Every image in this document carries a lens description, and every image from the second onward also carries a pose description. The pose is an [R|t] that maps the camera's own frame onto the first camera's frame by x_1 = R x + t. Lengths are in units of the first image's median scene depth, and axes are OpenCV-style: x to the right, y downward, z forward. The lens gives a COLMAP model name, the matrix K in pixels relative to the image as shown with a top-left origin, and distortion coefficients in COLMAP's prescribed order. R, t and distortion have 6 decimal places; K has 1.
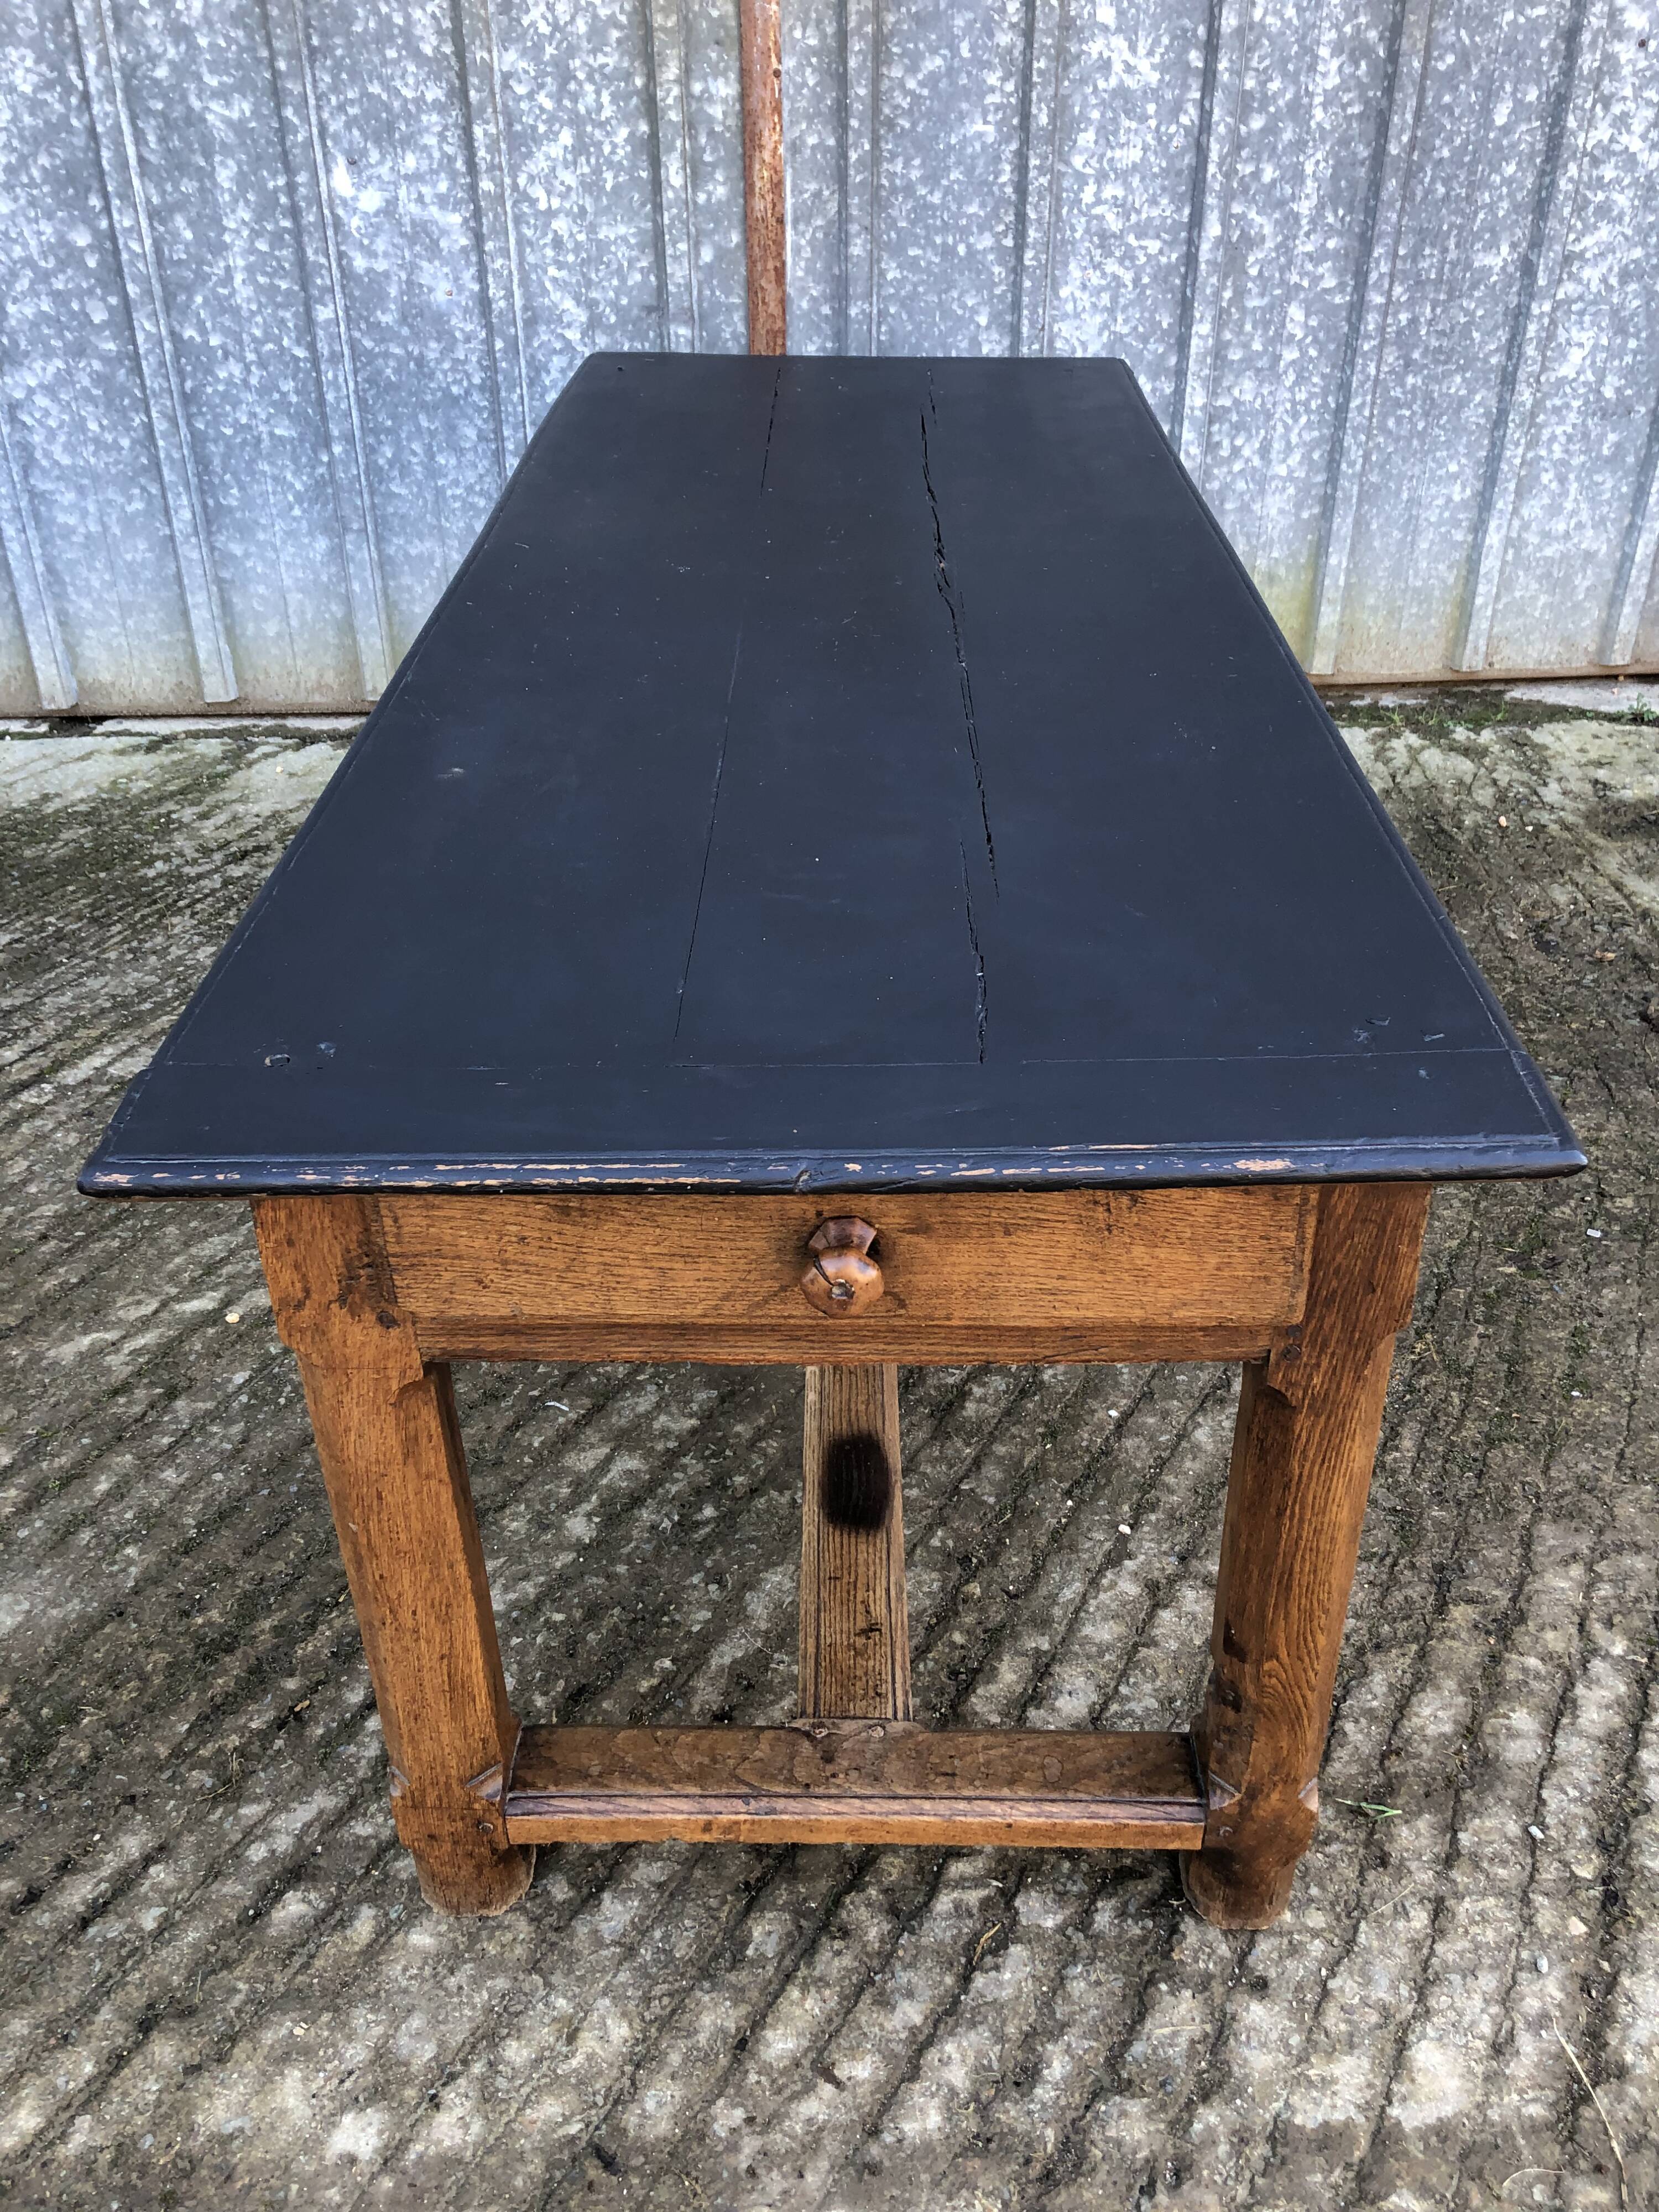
lens RADIAL K [[1838.5, 0, 845.3], [0, 1838.5, 1082.7], [0, 0, 1]] dist [-0.024080, 0.093269]
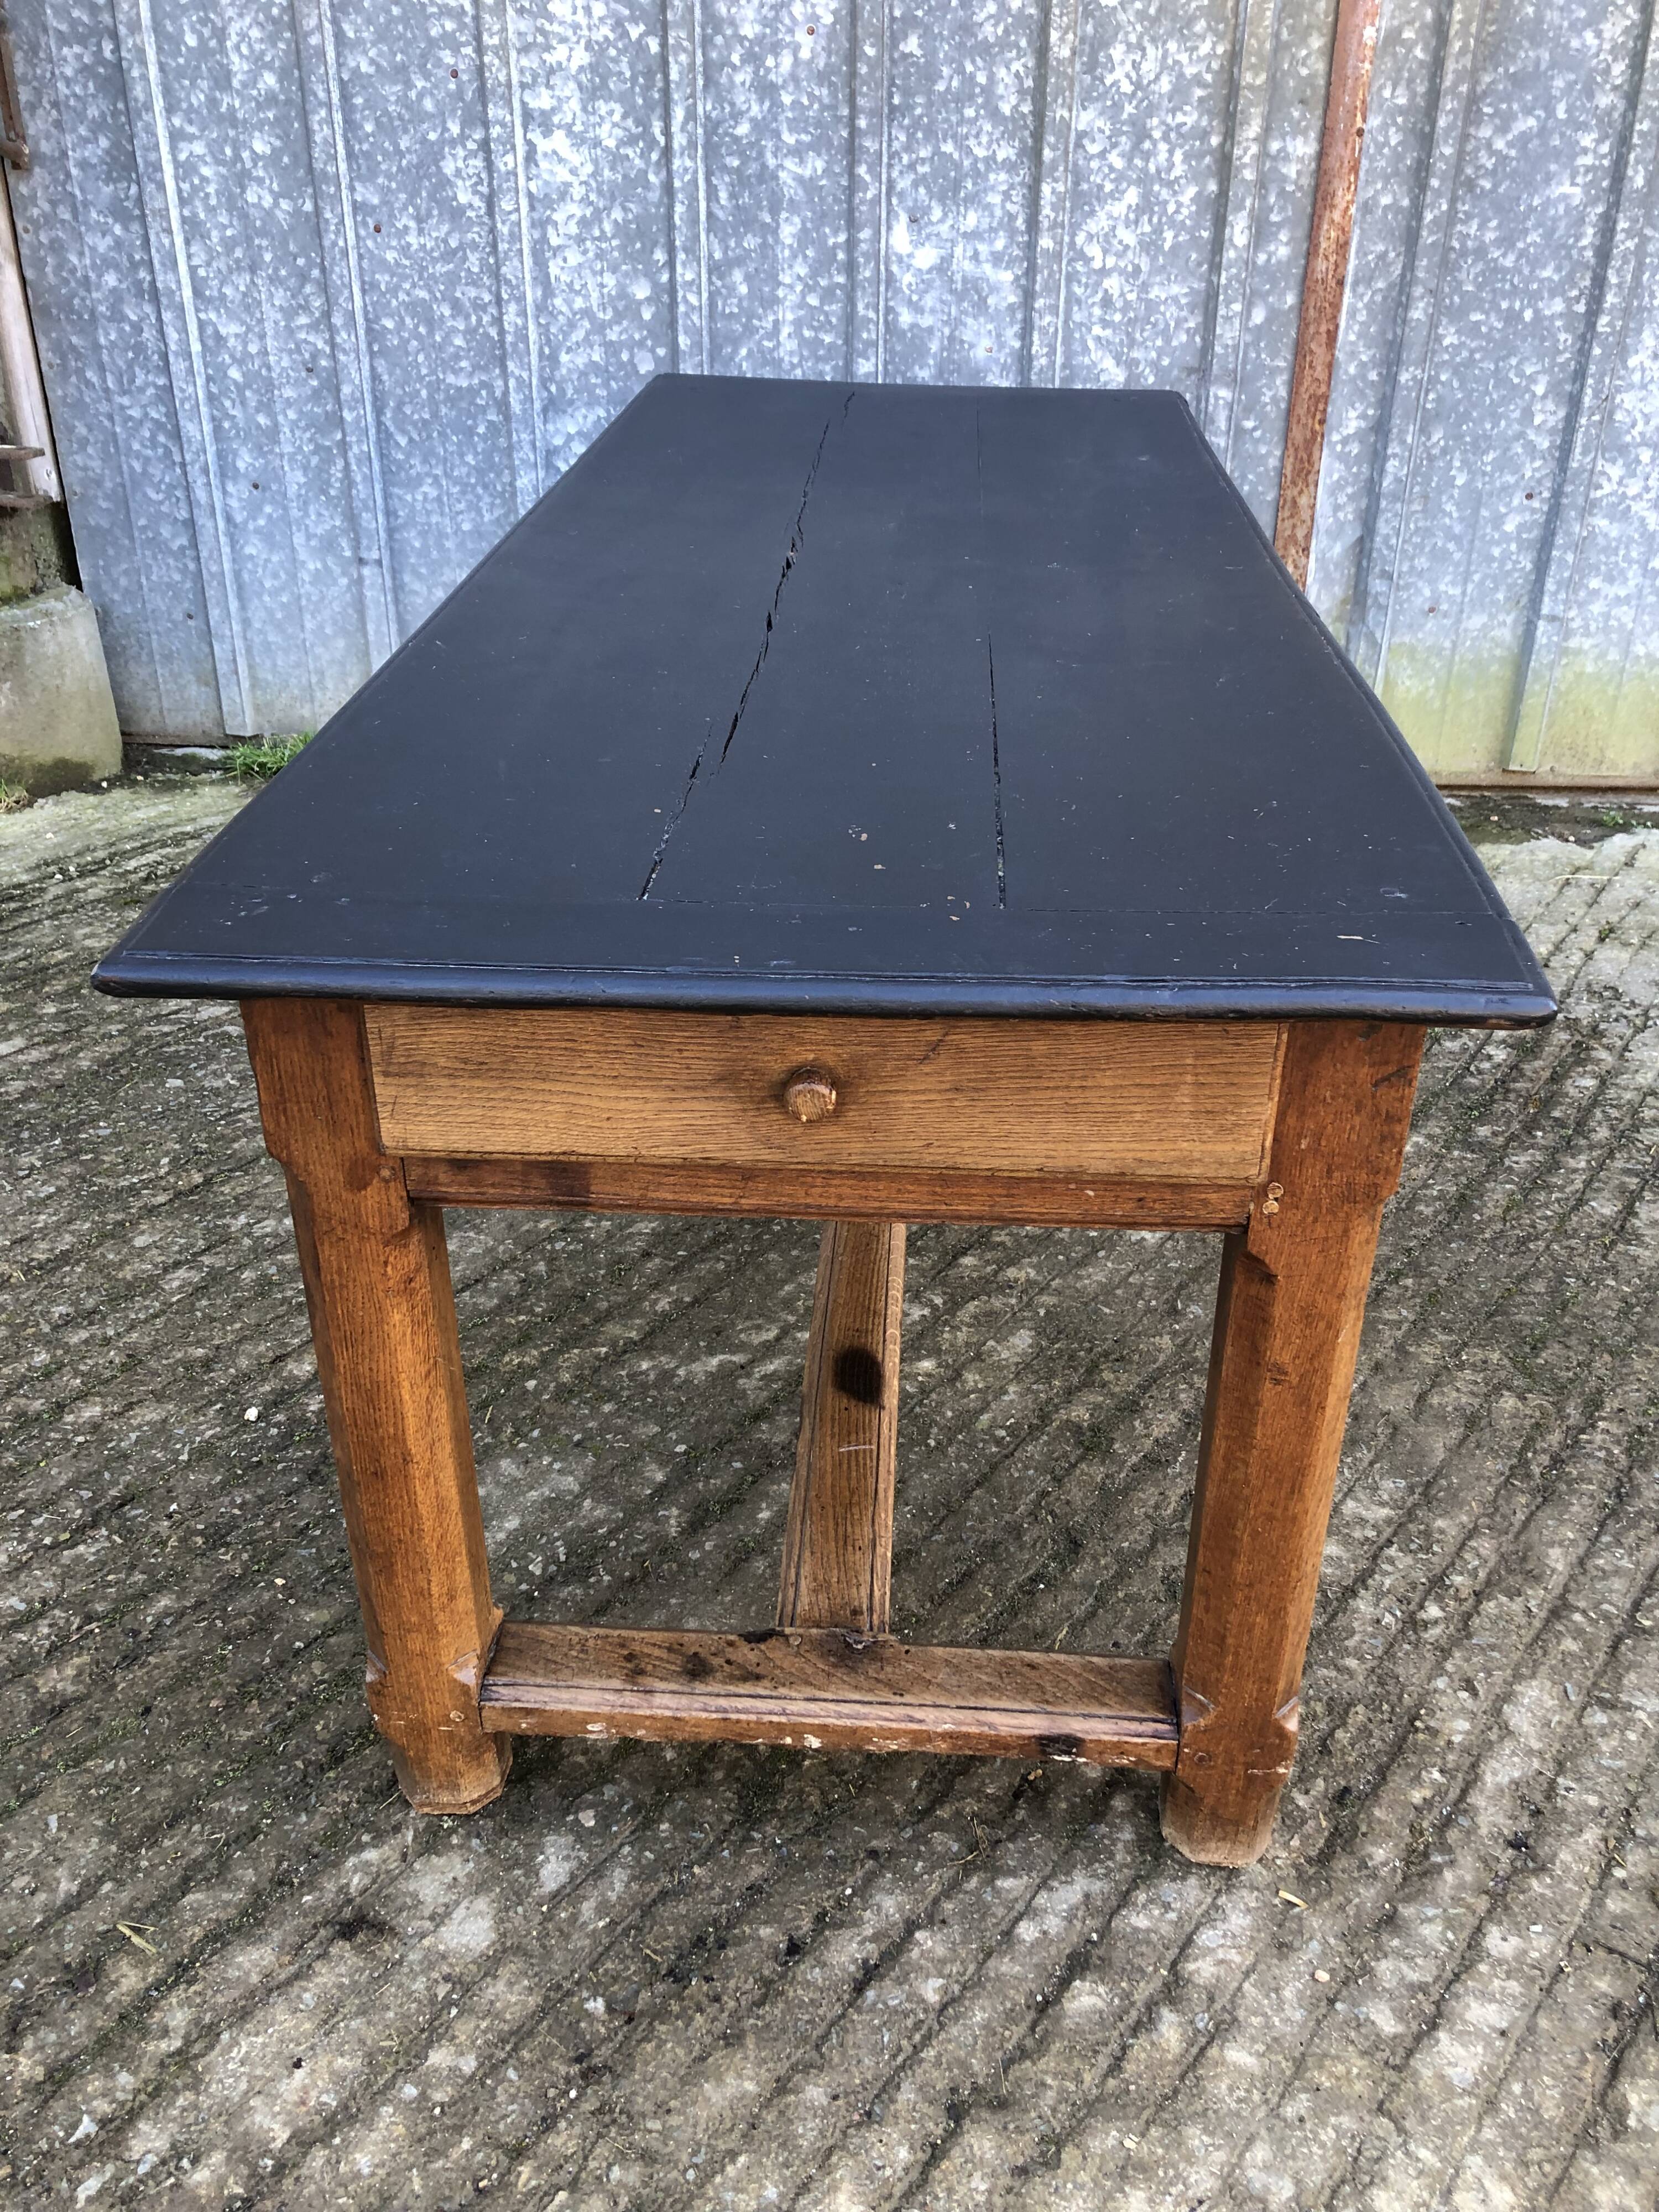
lens RADIAL K [[1825.1, 0, 816.2], [0, 1825.1, 1102.8], [0, 0, 1]] dist [-0.009425, 0.052331]
pose [[0.990247, 0.071033, -0.119856, -0.168148], [-0.076949, 0.995998, -0.045473, 0.028850], [0.116146, 0.054252, 0.991749, 0.033764]]
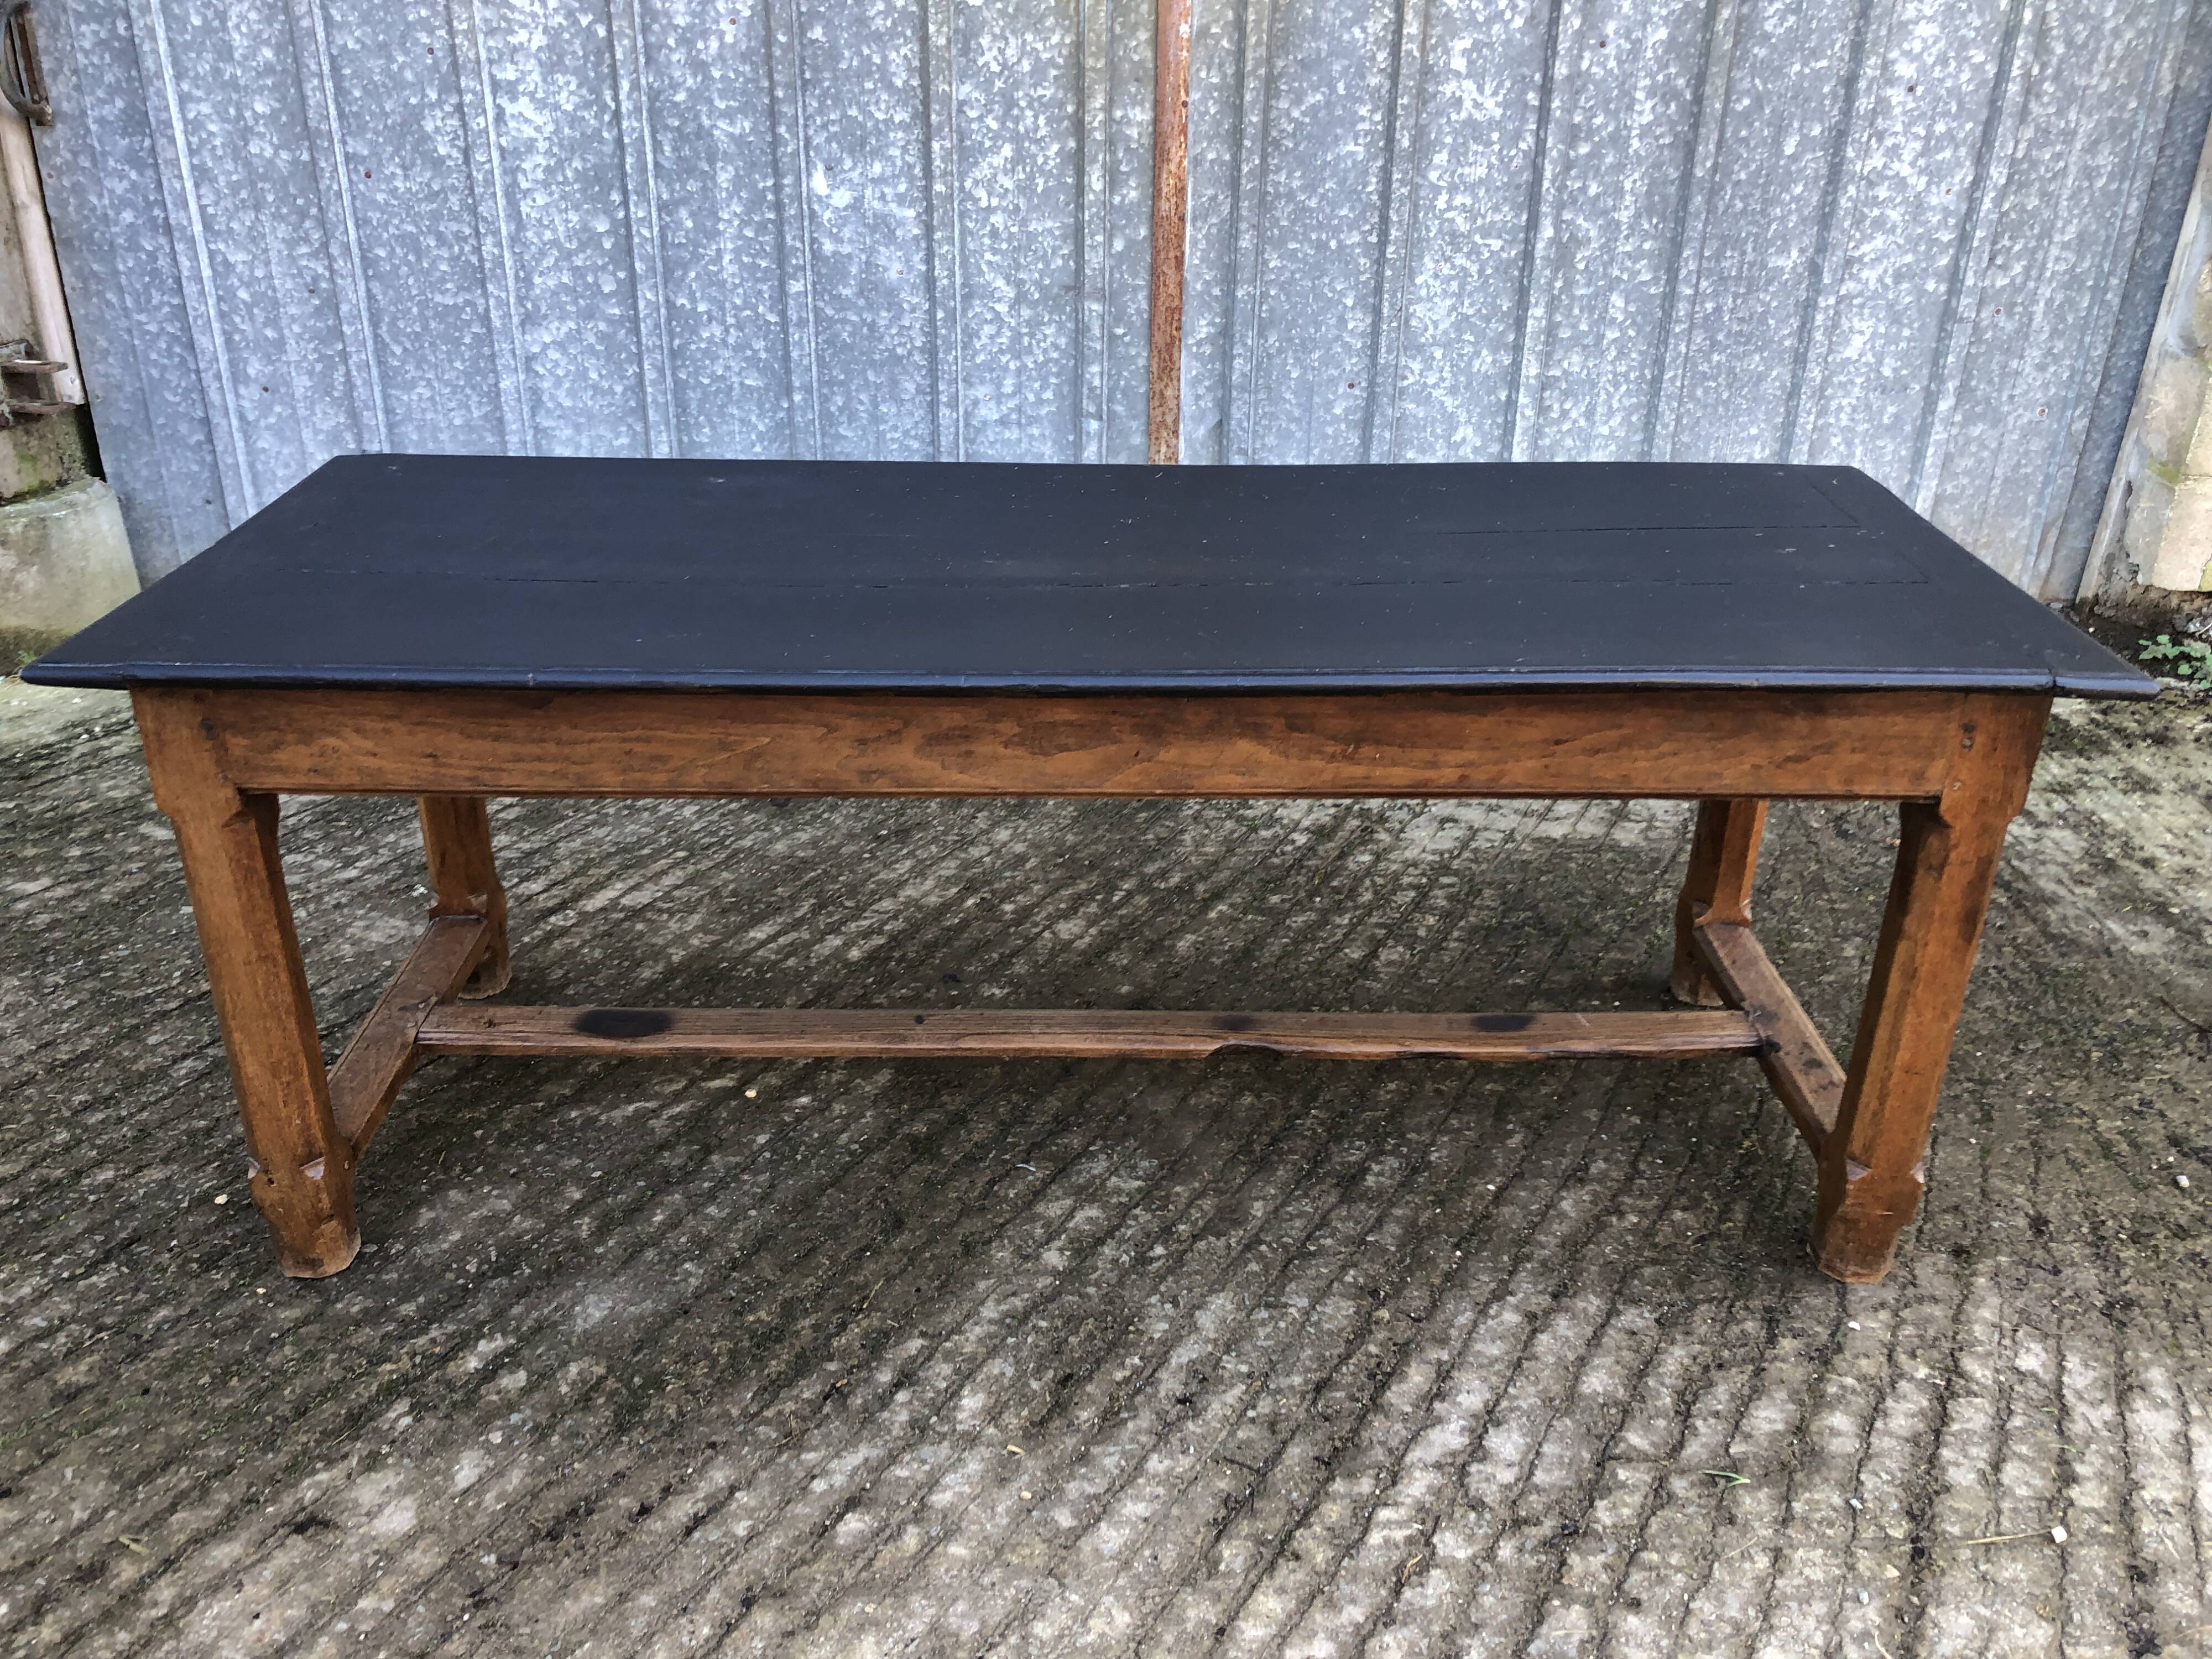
lens RADIAL K [[1822.1, 0, 1097.5], [0, 1822.1, 811.0], [0, 0, 1]] dist [-0.000763, 0.035576]
pose [[0.999463, 0.024161, -0.022156, -0.056156], [-0.026526, 0.993178, -0.113547, 0.048913], [0.019261, 0.114073, 0.993286, -0.134389]]
